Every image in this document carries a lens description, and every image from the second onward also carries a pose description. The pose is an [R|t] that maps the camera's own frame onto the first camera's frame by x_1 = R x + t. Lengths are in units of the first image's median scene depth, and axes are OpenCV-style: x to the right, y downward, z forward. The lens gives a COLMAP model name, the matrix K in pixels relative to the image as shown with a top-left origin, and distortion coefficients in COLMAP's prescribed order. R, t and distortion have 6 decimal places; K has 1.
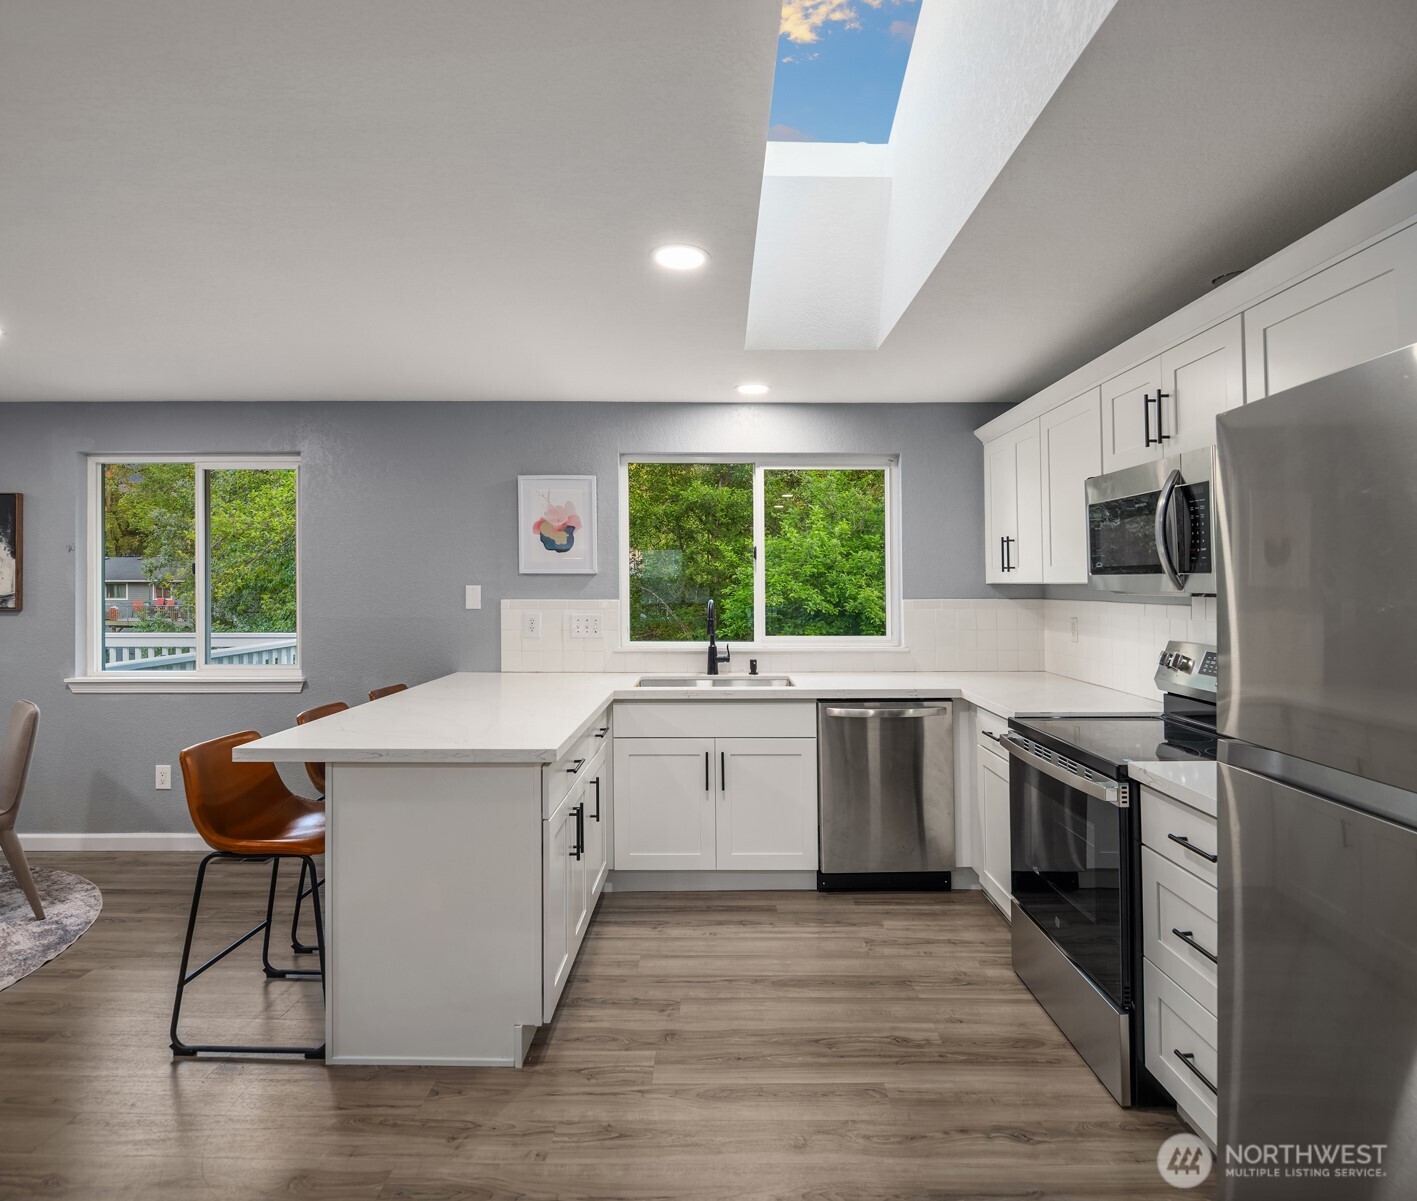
lens RADIAL K [[777.1, 0, 714.6], [0, 777.1, 587.7], [0, 0, 1]] dist [-0.002994, -0.003339]
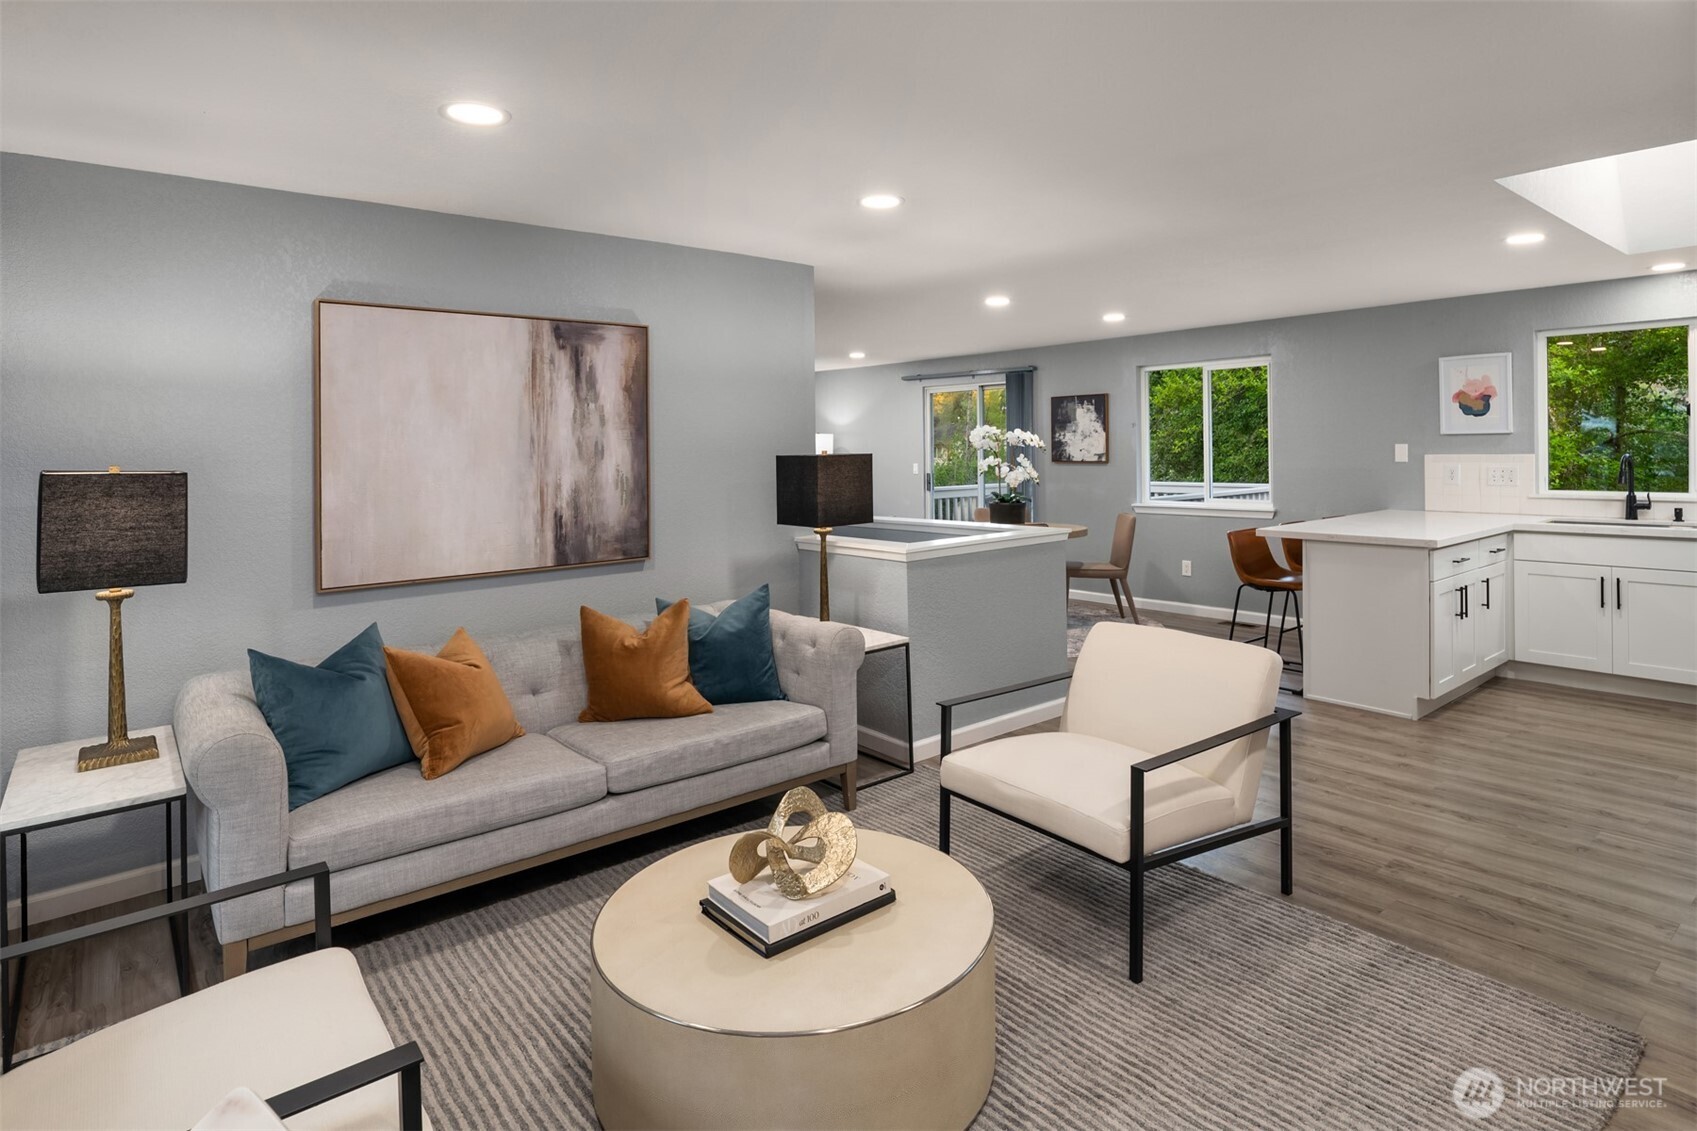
lens RADIAL K [[925.7, 0, 859.9], [0, 925.7, 457.5], [0, 0, 1]] dist [-0.000941, -0.004314]
pose [[0.641648, -0.003011, -0.766994, 0.306303], [0.011536, 0.999917, 0.005725, 0.000283], [0.766913, -0.012521, 0.641629, -0.718235]]
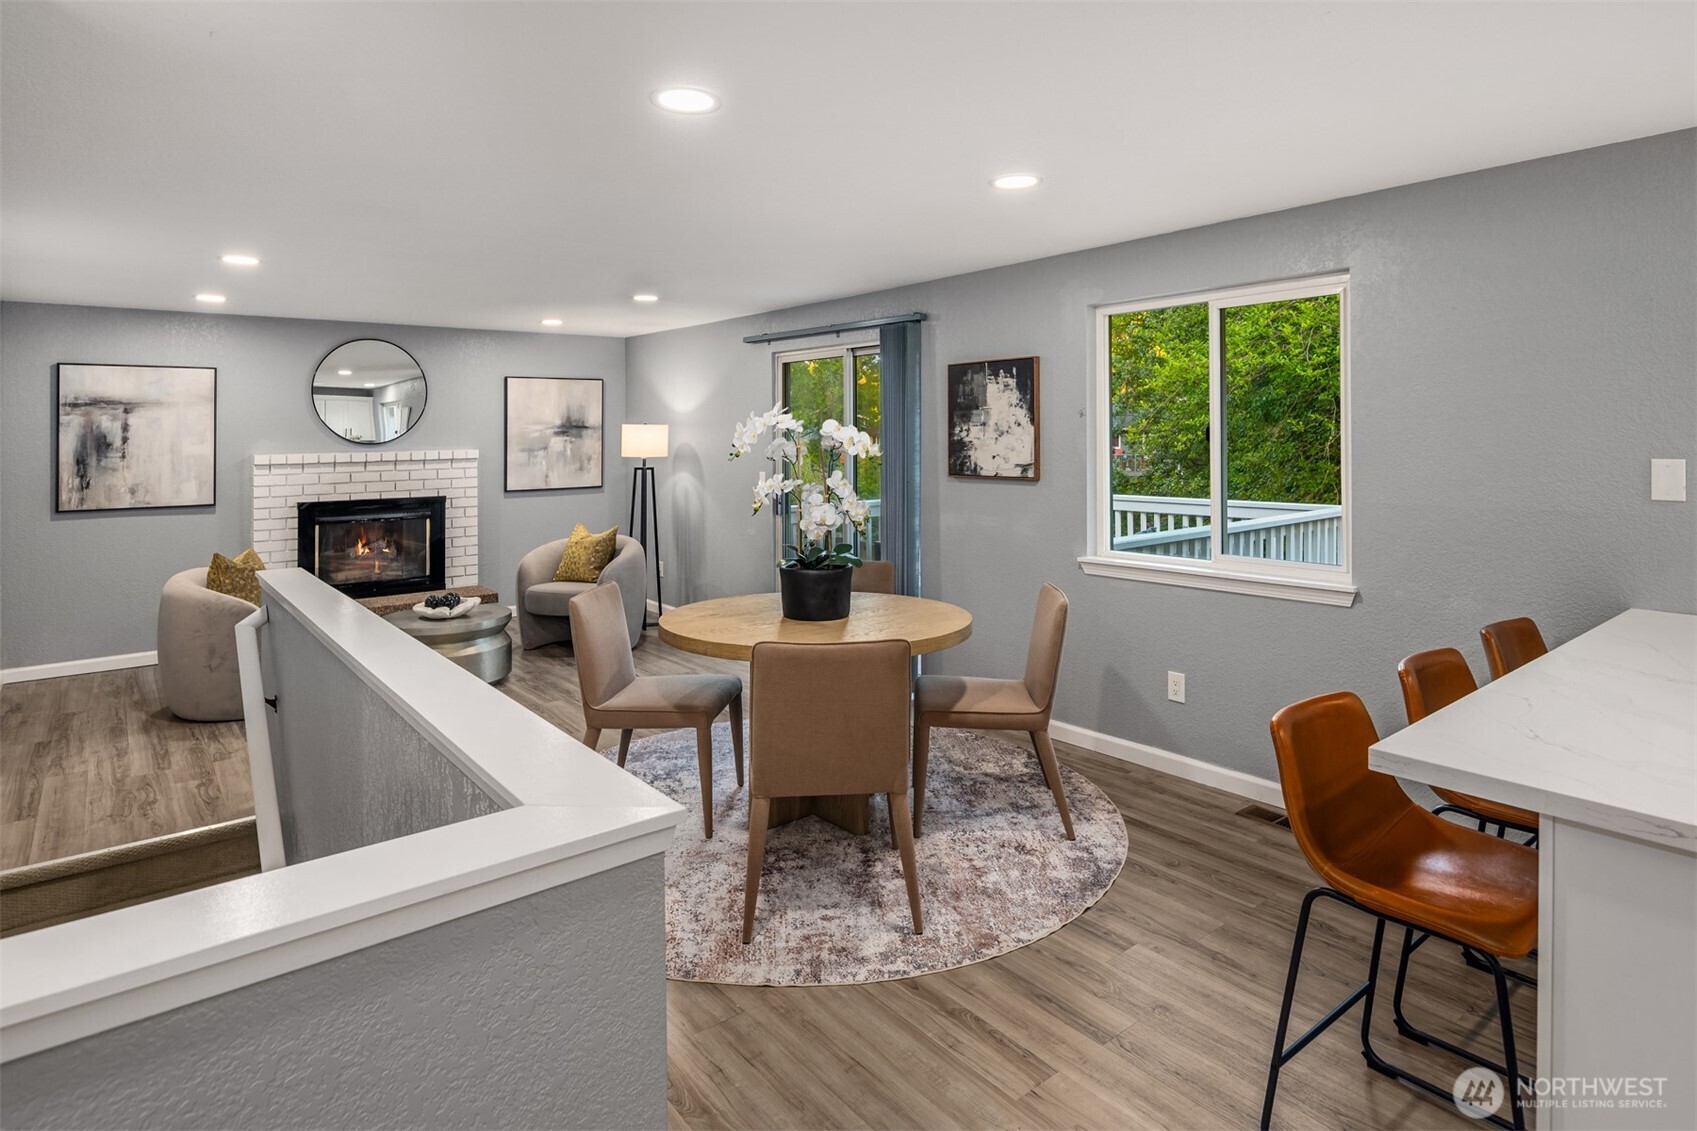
lens RADIAL K [[925.7, 0, 857.9], [0, 925.7, 452.5], [0, 0, 1]] dist [-0.000941, -0.004314]
pose [[0.633983, 0.006181, -0.773323, -0.167281], [0.009422, 0.999832, 0.015716, -0.024597], [0.773290, -0.017250, 0.633818, 0.117660]]
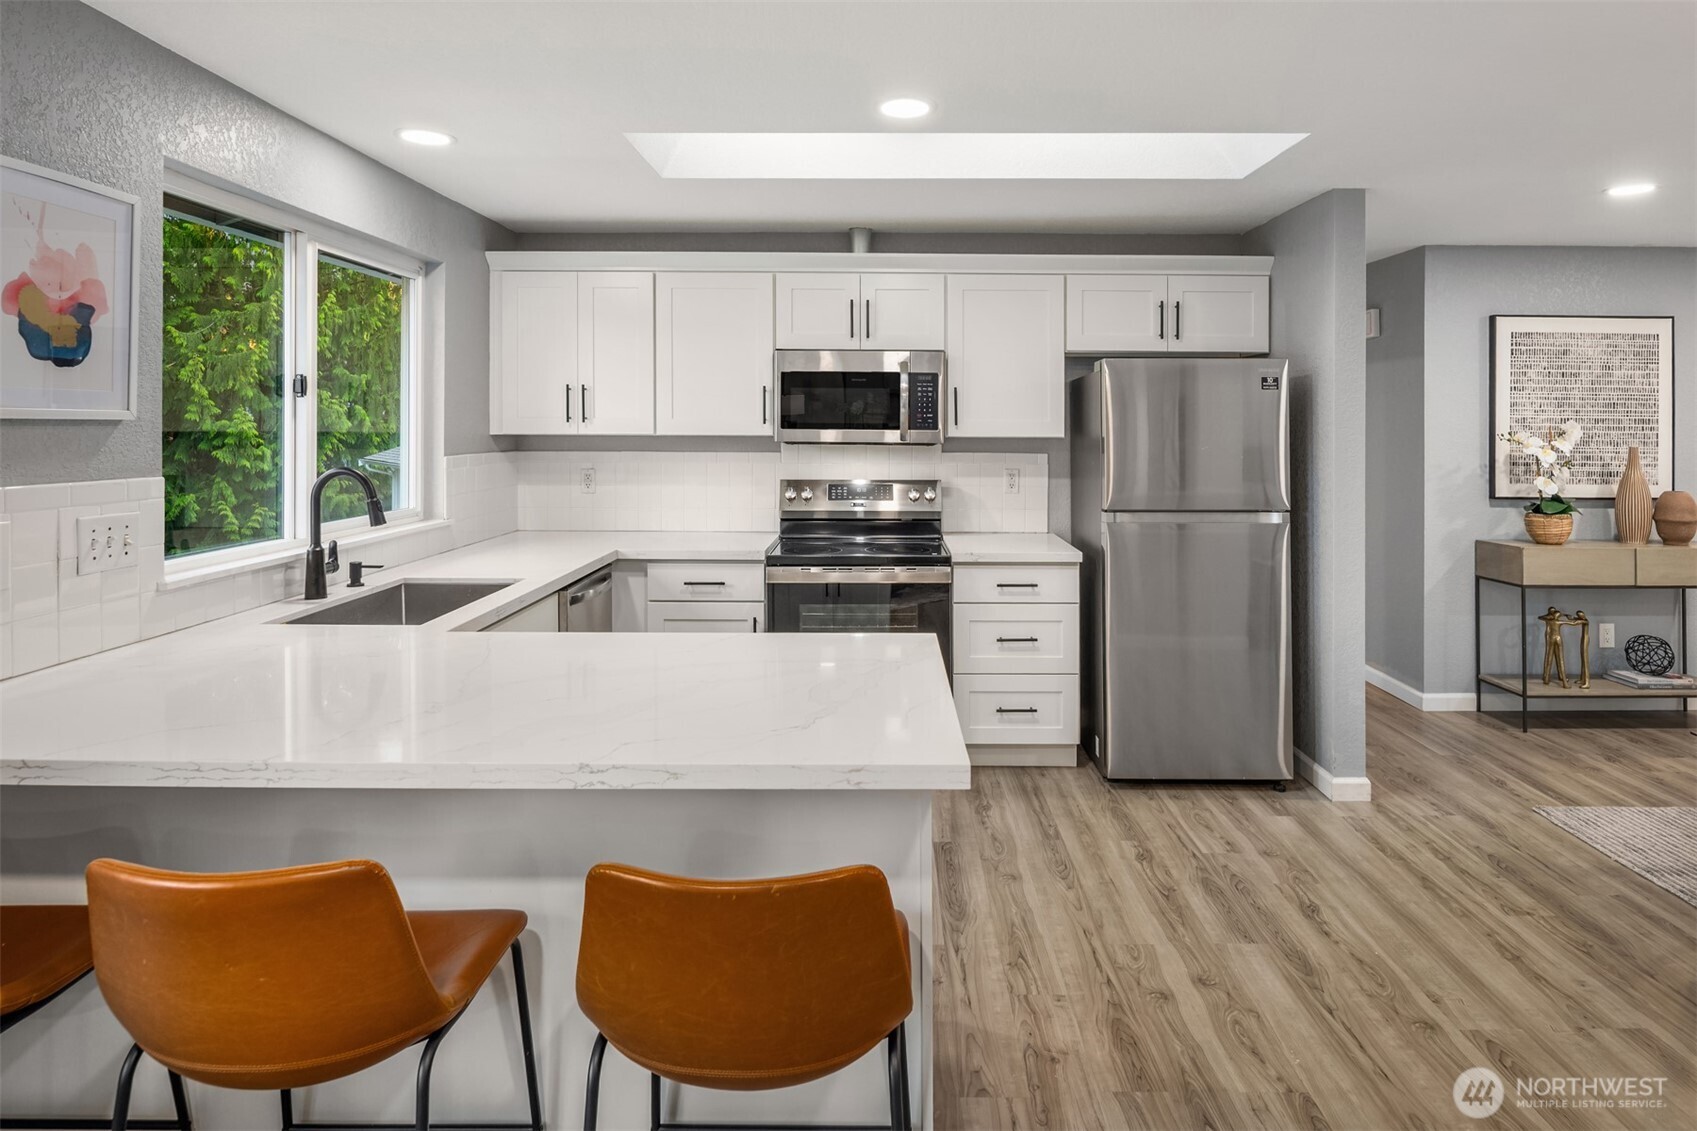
lens RADIAL K [[957.0, 0, 886.2], [0, 957.0, 423.3], [0, 0, 1]] dist [0.002089, -0.000328]
pose [[-0.005374, 0.003791, 0.999978, -0.709141], [0.002114, 0.999991, -0.003780, -0.013152], [-0.999983, 0.002093, -0.005382, 0.583865]]
